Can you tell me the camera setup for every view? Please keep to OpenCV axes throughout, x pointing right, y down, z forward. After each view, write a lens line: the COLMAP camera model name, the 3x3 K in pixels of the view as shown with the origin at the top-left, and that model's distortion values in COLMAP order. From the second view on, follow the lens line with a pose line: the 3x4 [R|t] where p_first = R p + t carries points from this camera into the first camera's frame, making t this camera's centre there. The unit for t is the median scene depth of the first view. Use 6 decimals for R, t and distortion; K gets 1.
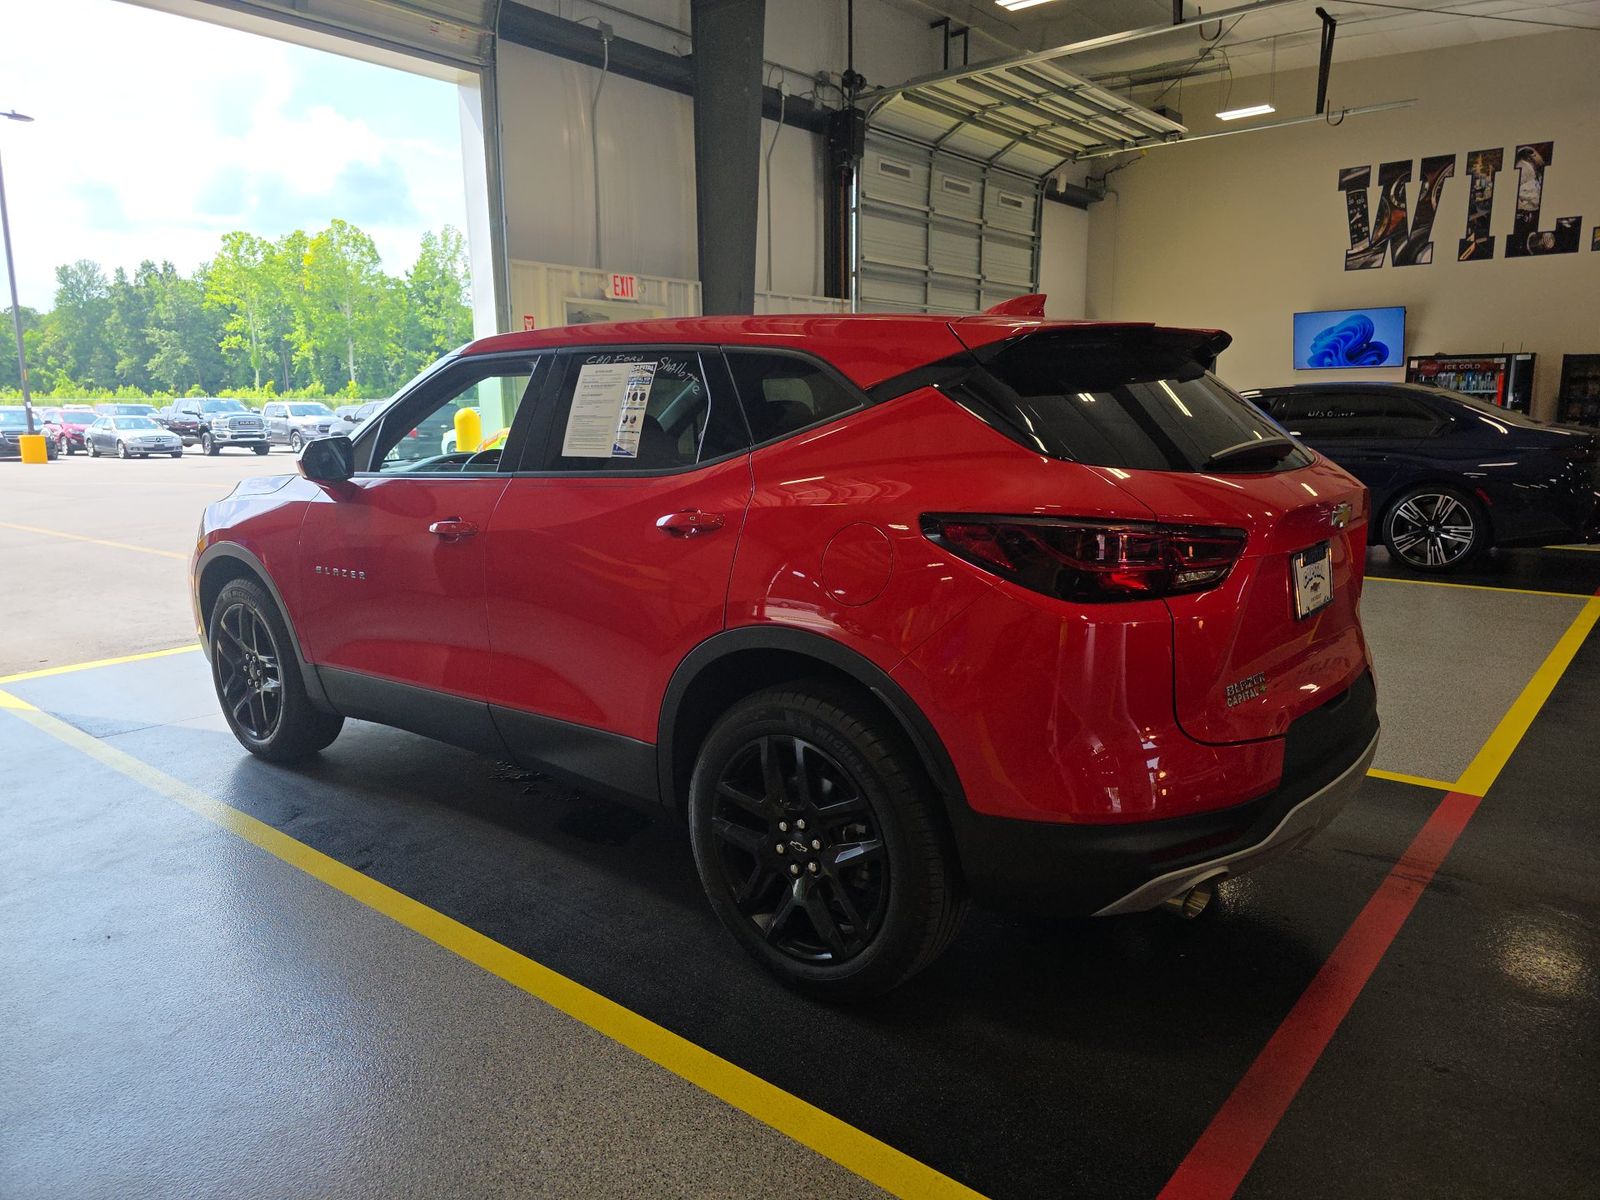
lens RADIAL K [[1105.8, 0, 800.0], [0, 1105.8, 600.0], [0, 0, 1]] dist [0.045872, -0.032252]
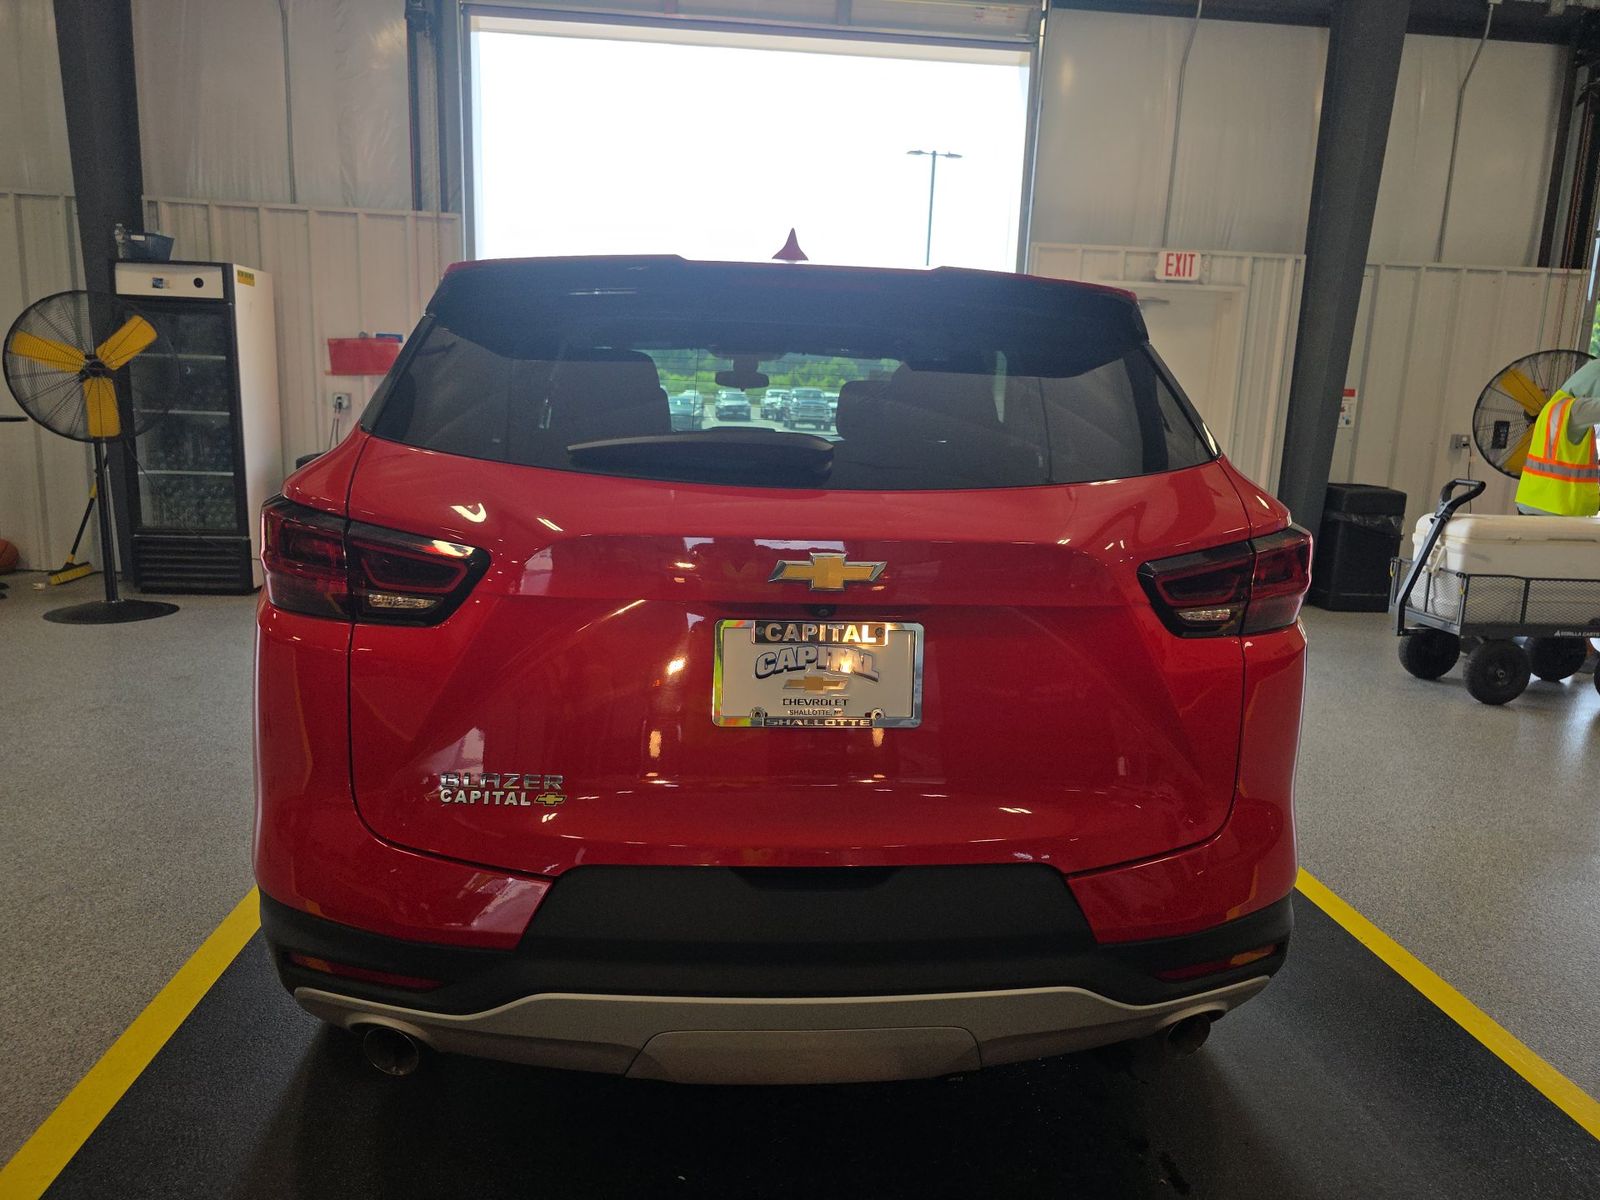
lens RADIAL K [[1105.8, 0, 800.0], [0, 1105.8, 600.0], [0, 0, 1]] dist [0.045872, -0.032252]
pose [[0.709536, 0.151314, -0.688232, 0.096711], [-0.160964, 0.985654, 0.050758, -0.006509], [0.686039, 0.074766, 0.723713, 0.062806]]
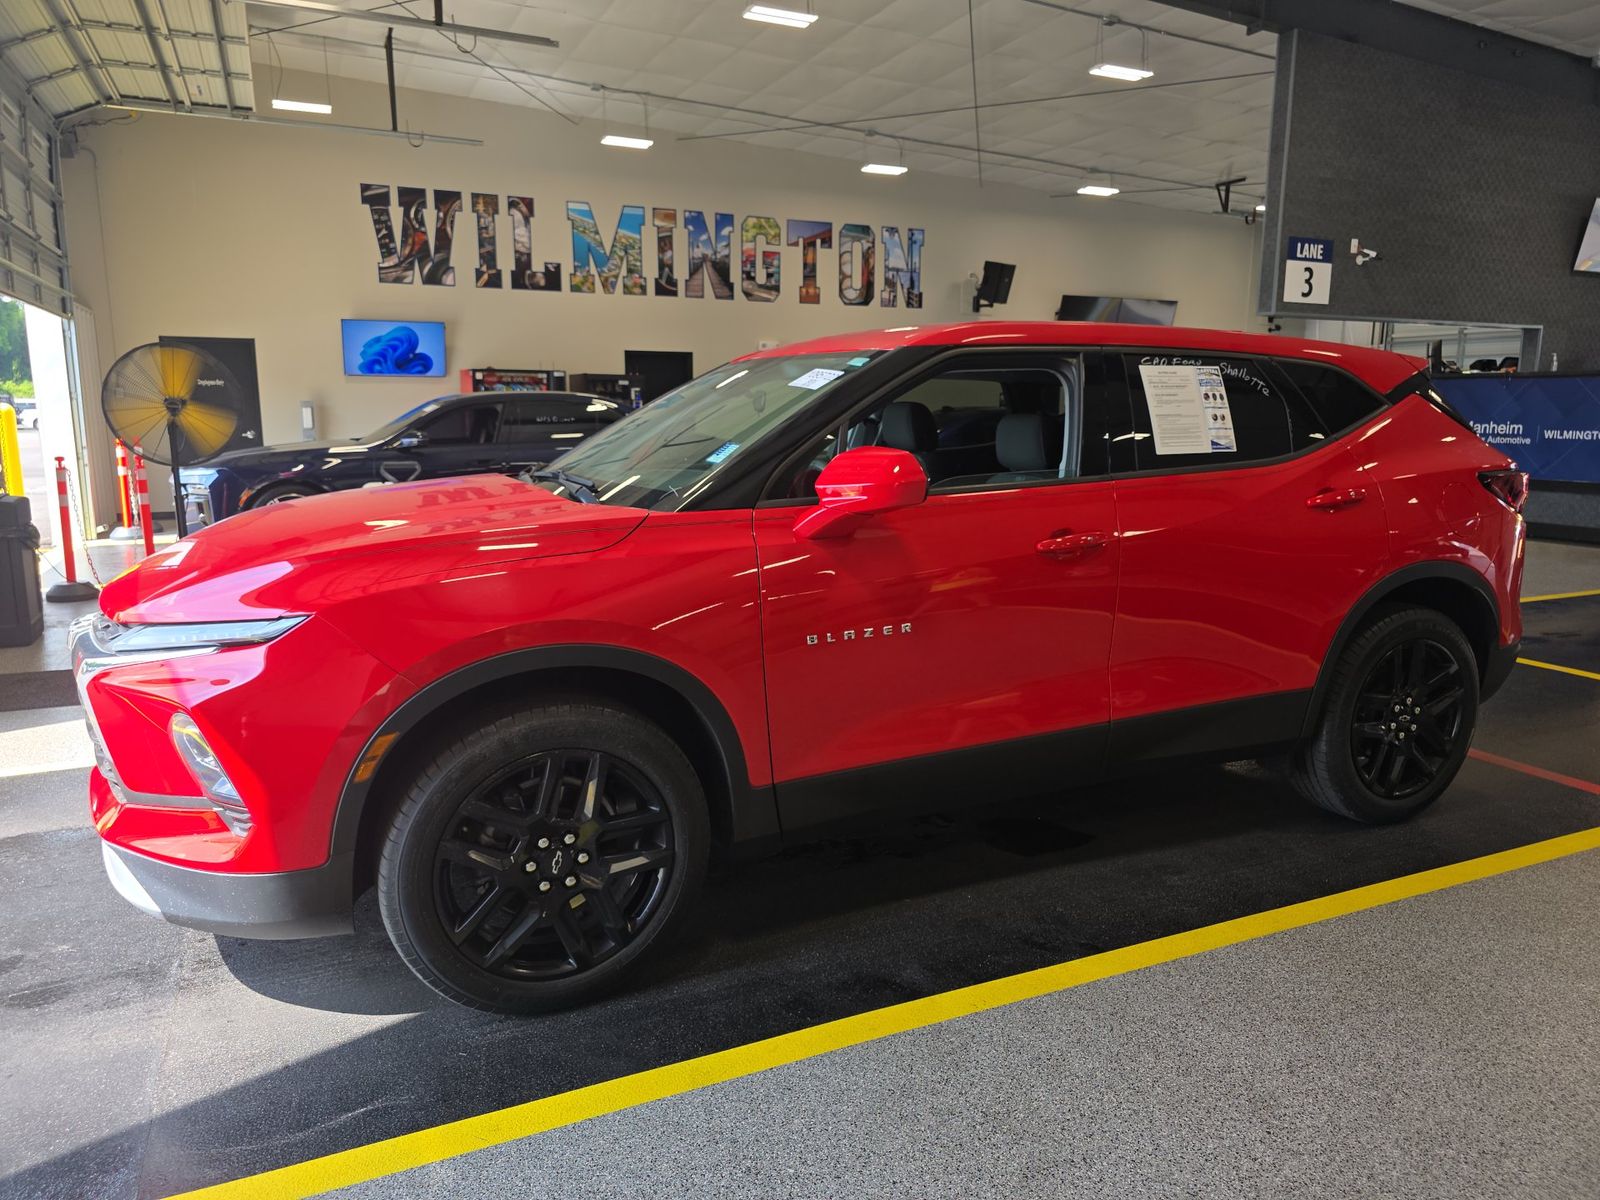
lens RADIAL K [[1098.9, 0, 799.0], [0, 1098.9, 609.2], [0, 0, 1]] dist [0.087772, -0.114763]
pose [[0.420597, -0.156658, 0.893620, -0.357184], [0.154577, 0.982951, 0.099565, -0.039571], [-0.893982, 0.096256, 0.437642, 0.239295]]
